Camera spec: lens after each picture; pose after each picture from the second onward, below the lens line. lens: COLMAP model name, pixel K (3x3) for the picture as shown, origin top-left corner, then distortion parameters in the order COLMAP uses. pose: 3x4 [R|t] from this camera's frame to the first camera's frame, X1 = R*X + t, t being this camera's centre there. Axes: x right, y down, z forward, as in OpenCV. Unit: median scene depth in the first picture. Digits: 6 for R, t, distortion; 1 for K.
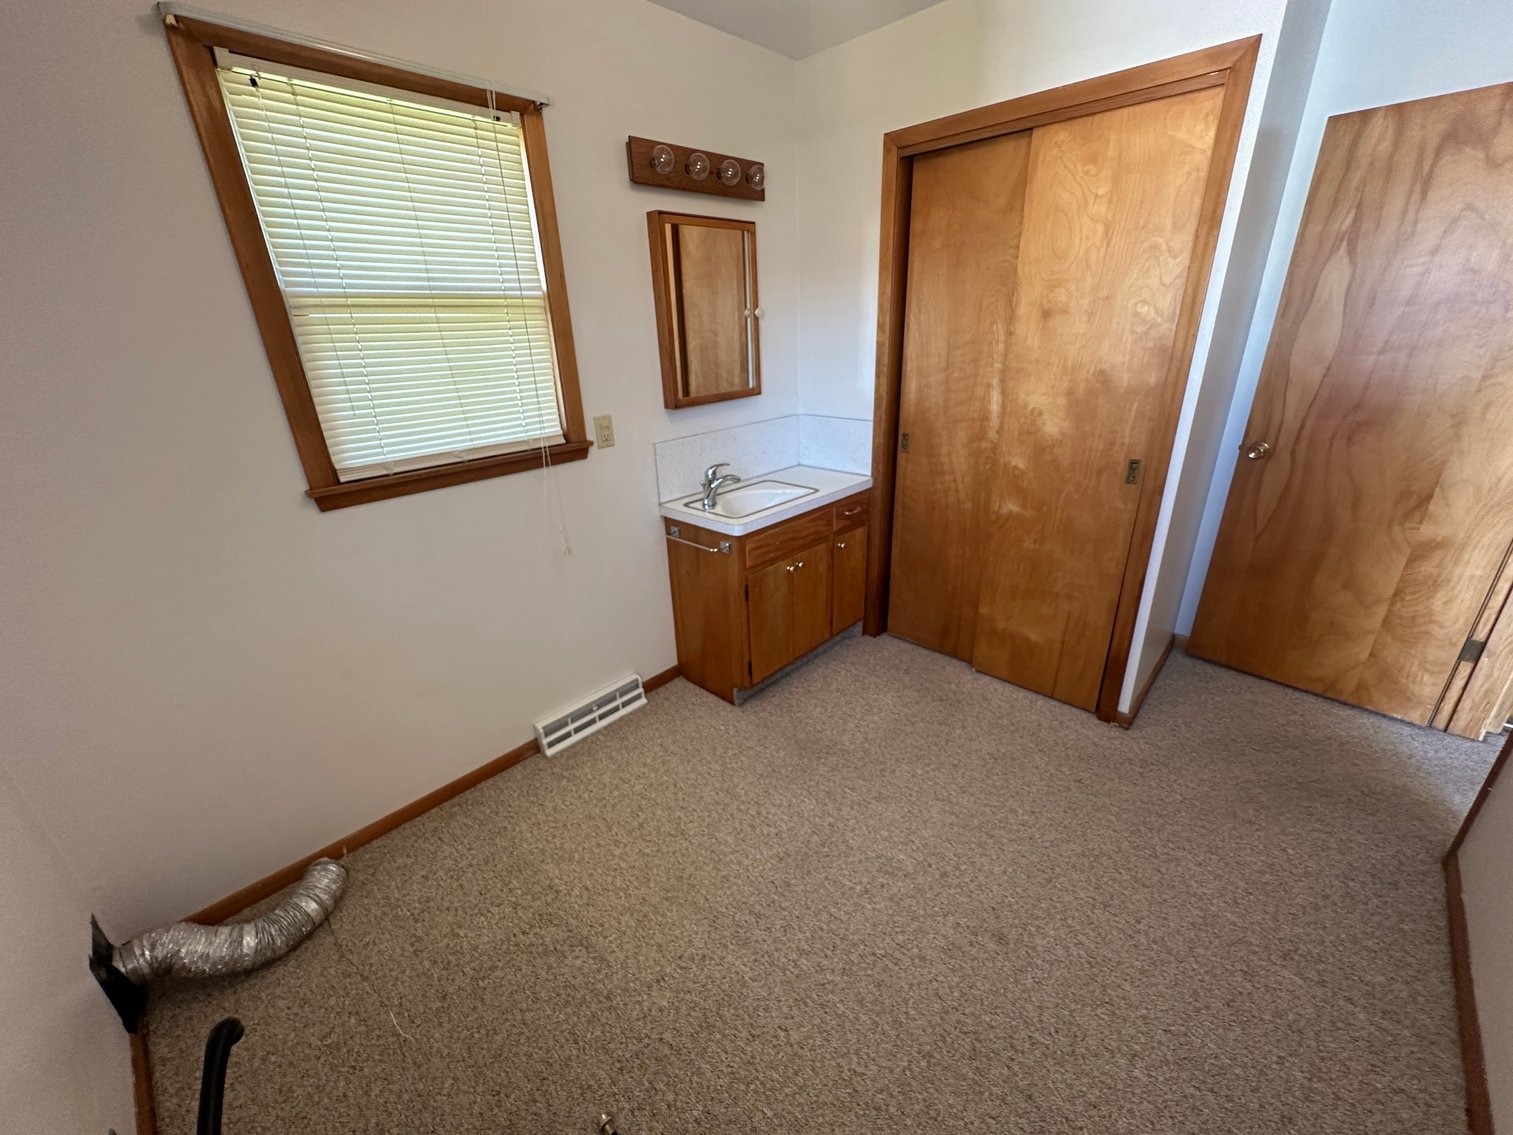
lens RADIAL K [[611.2, 0, 752.3], [0, 611.2, 570.5], [0, 0, 1]] dist [0.001163, 0.001235]
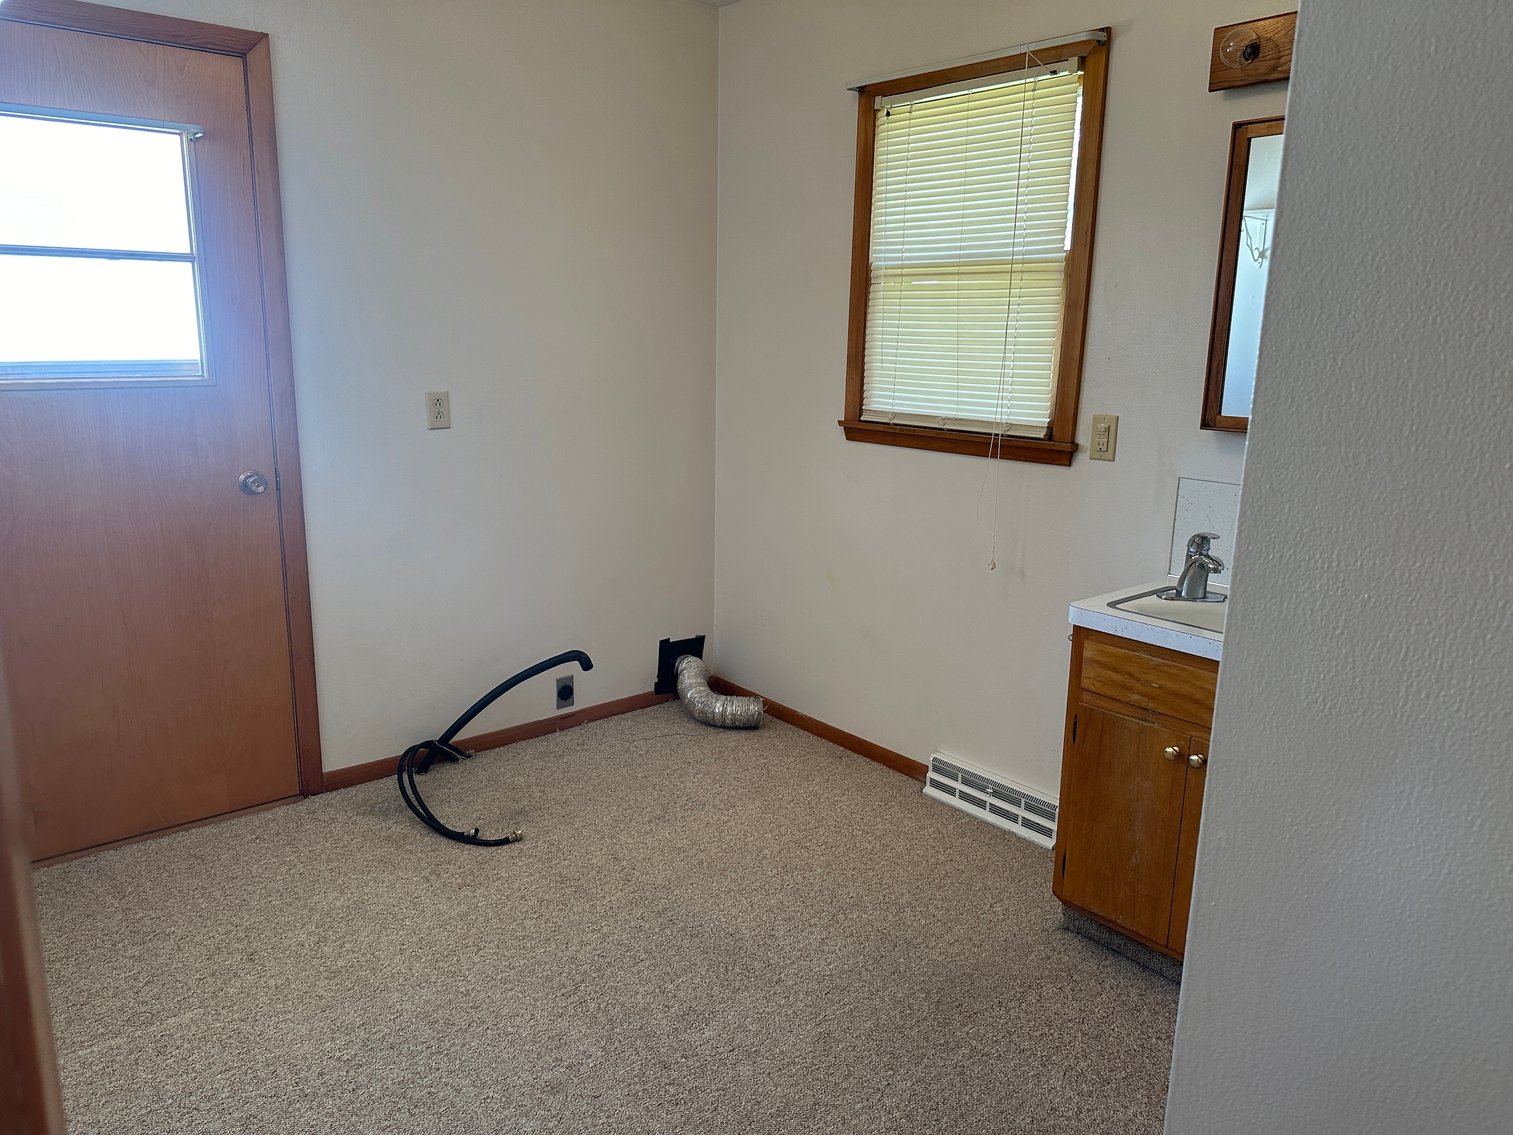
lens RADIAL K [[1070.3, 0, 751.0], [0, 1070.3, 566.1], [0, 0, 1]] dist [0.069446, -0.079346]
pose [[-0.111112, 0.249840, -0.961891, 1.170549], [-0.384600, 0.881658, 0.273427, -0.315325], [0.916372, 0.400324, -0.001875, 0.770204]]
